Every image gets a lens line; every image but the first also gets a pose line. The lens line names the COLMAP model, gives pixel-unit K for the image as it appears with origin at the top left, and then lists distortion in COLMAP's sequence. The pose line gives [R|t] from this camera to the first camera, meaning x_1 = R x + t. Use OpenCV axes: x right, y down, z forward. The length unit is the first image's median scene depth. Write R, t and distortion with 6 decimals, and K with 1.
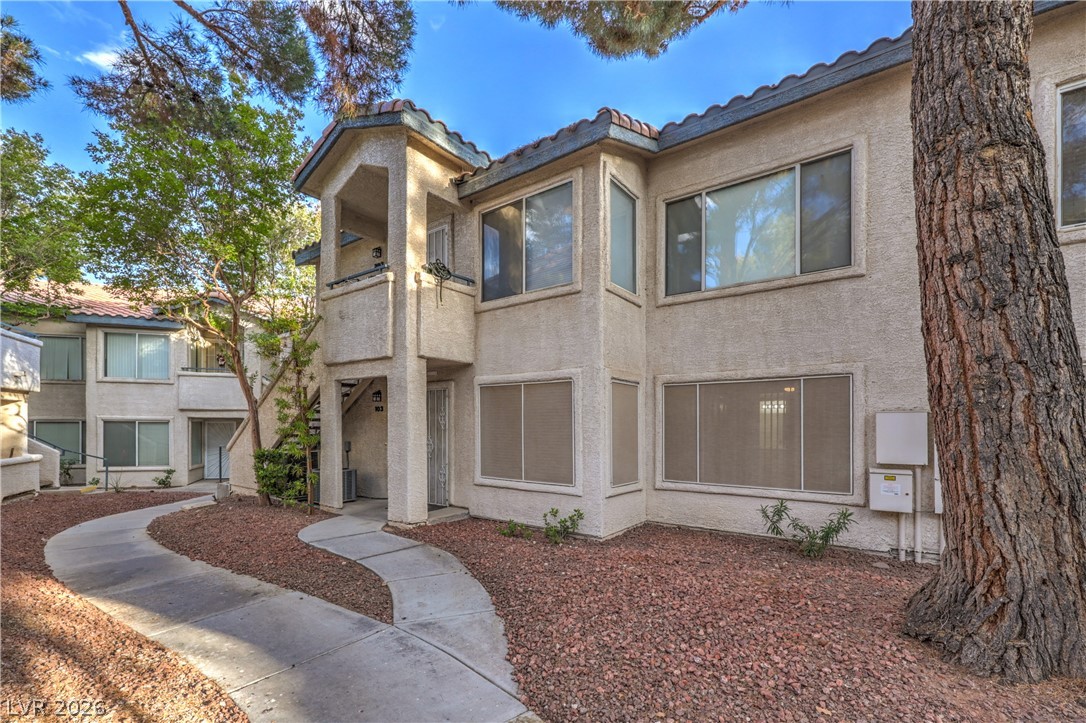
lens RADIAL K [[444.6, 0, 544.8], [0, 444.6, 426.7], [0, 0, 1]] dist [-0.000535, -0.000013]
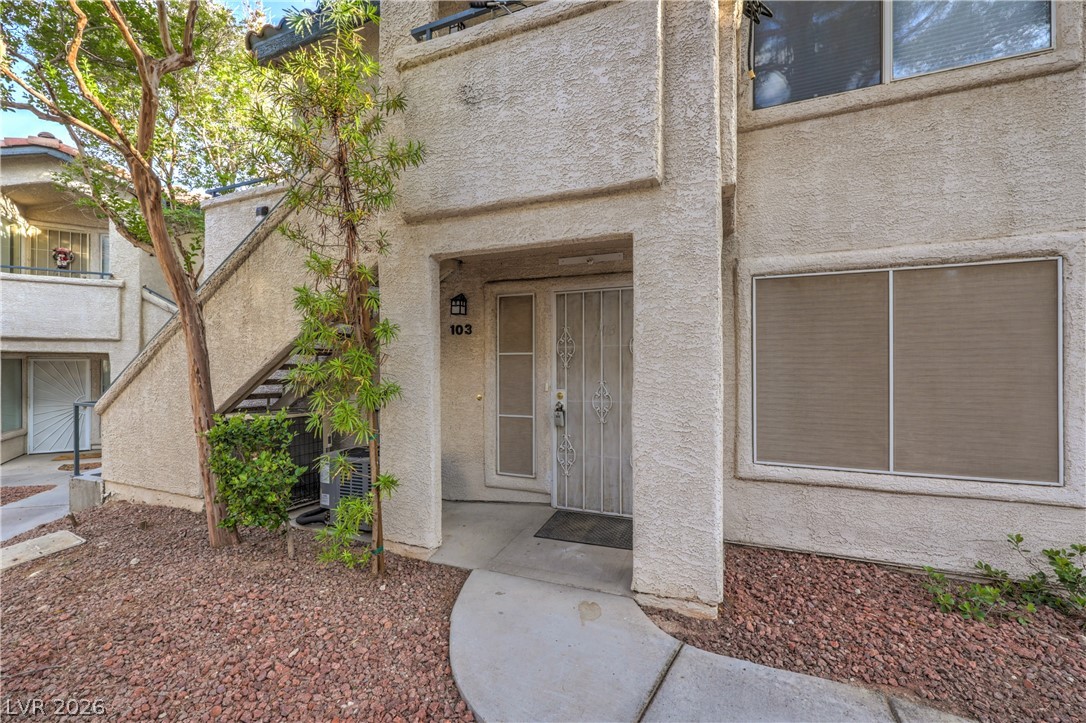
lens RADIAL K [[440.5, 0, 557.0], [0, 440.5, 364.4], [0, 0, 1]] dist [-0.001559, -0.000131]
pose [[0.972145, -0.005404, 0.234318, -0.488045], [0.006227, 0.999977, -0.002770, 0.004744], [-0.234297, 0.004152, 0.972156, 0.593471]]
